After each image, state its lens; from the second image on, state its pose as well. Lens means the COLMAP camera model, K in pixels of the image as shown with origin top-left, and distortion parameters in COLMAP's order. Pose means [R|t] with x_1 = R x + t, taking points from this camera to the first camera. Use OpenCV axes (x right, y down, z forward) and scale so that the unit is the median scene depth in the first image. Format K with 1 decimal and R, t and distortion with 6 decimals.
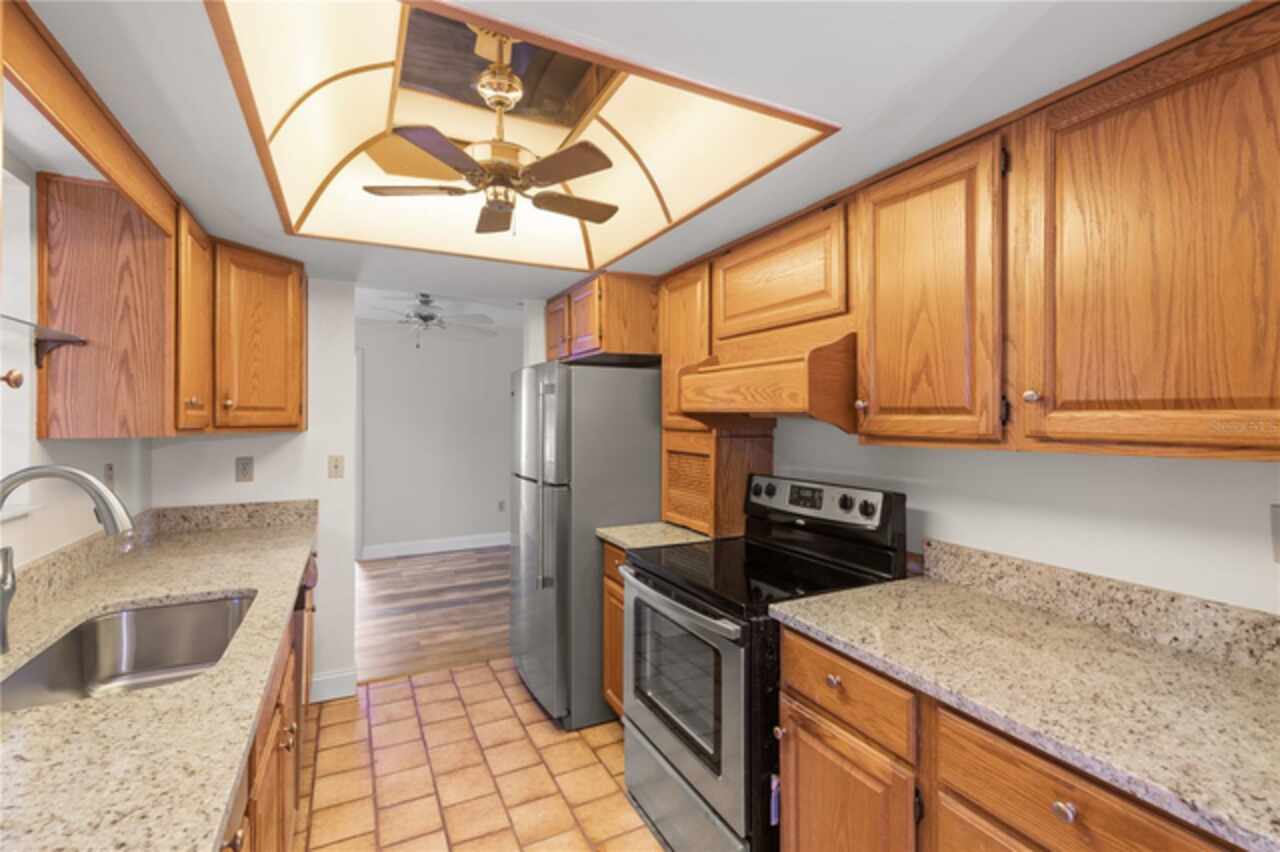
lens RADIAL K [[574.2, 0, 644.2], [0, 574.2, 422.3], [0, 0, 1]] dist [0.008195, -0.000583]
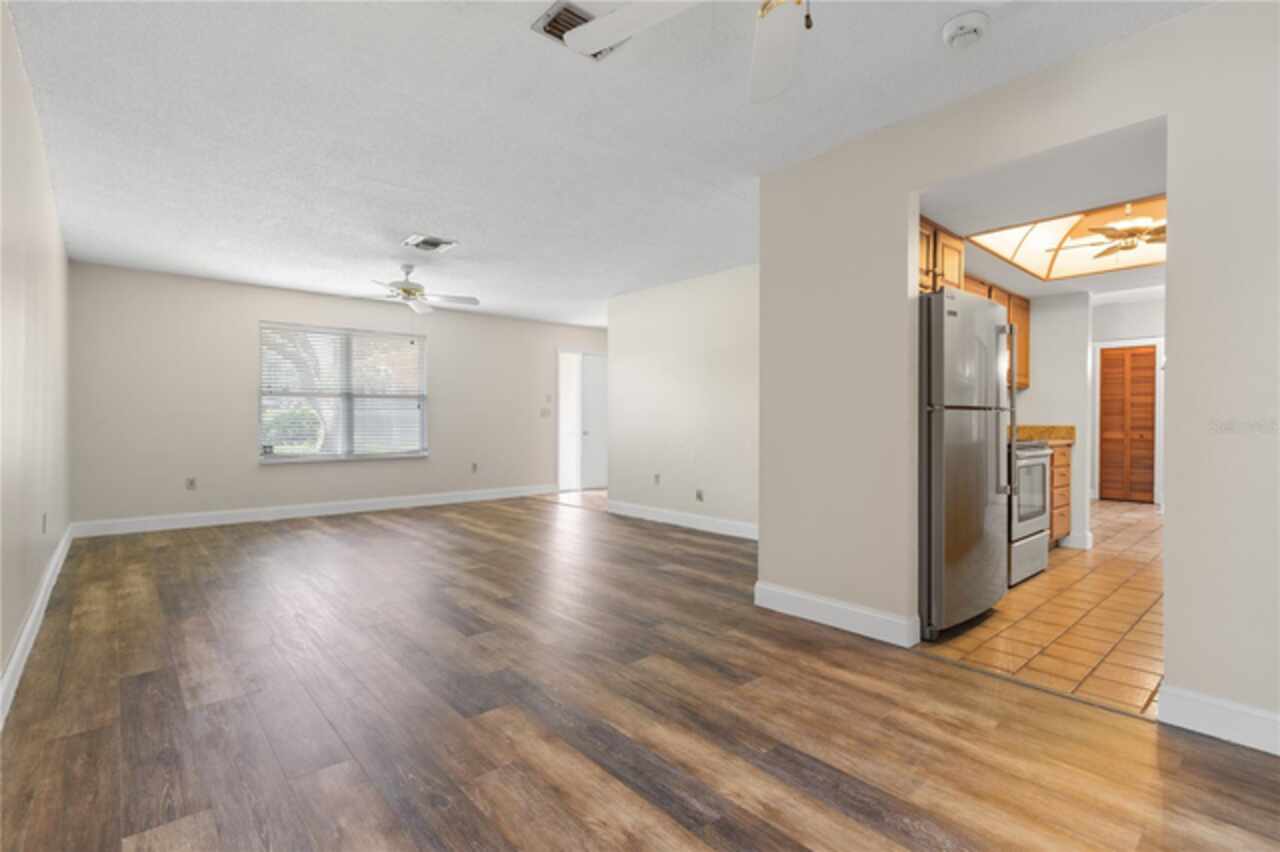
lens RADIAL K [[603.4, 0, 640.5], [0, 603.4, 423.7], [0, 0, 1]] dist [-0.000765, -0.000368]
pose [[-0.252694, -0.003231, 0.967541, -0.991648], [0.001292, 0.999992, 0.003677, 0.112313], [-0.967545, 0.002179, -0.252688, 1.708996]]
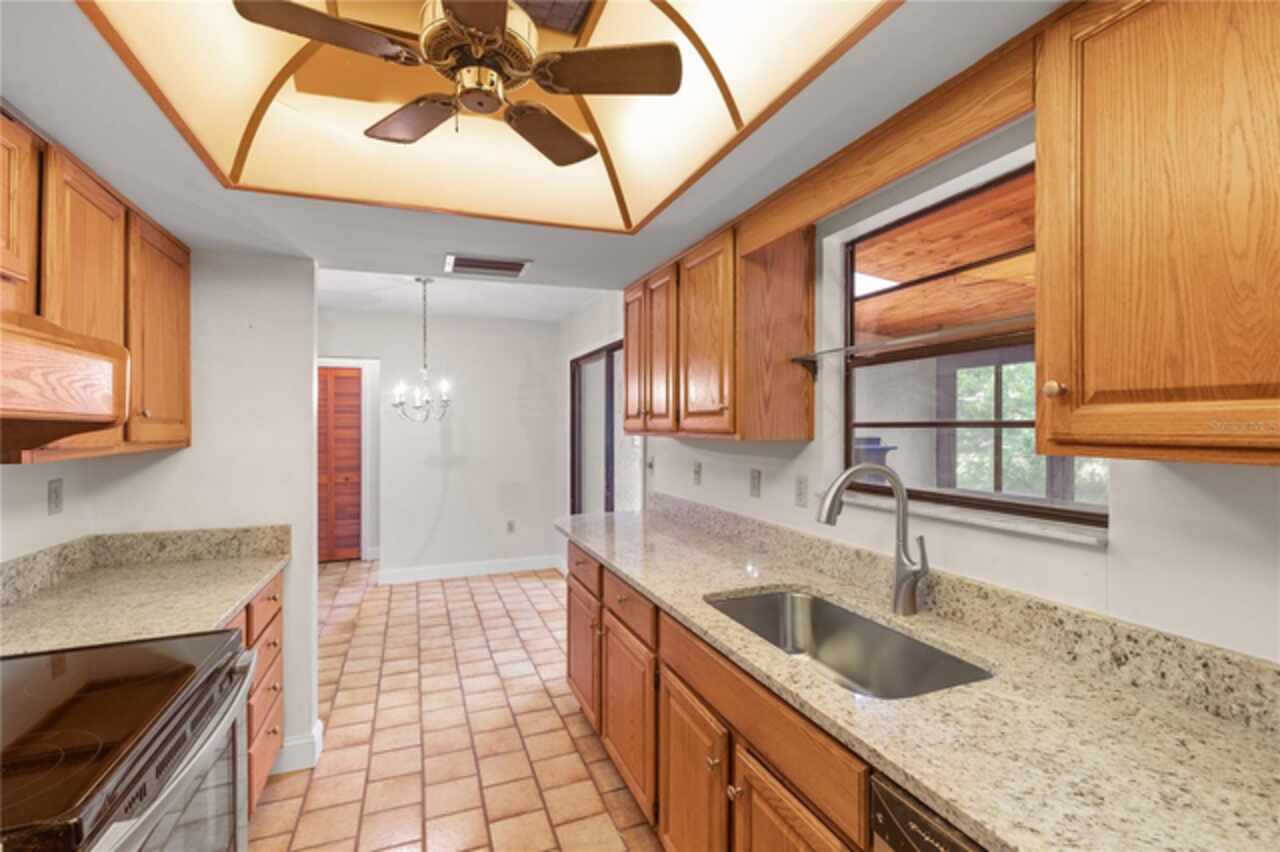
lens RADIAL K [[574.2, 0, 636.1], [0, 574.2, 423.7], [0, 0, 1]] dist [0.008195, -0.000583]
pose [[-0.995122, 0.010380, 0.098108, -0.273188], [0.011155, 0.999911, 0.007354, -0.008423], [-0.098023, 0.008412, -0.995149, 0.910748]]
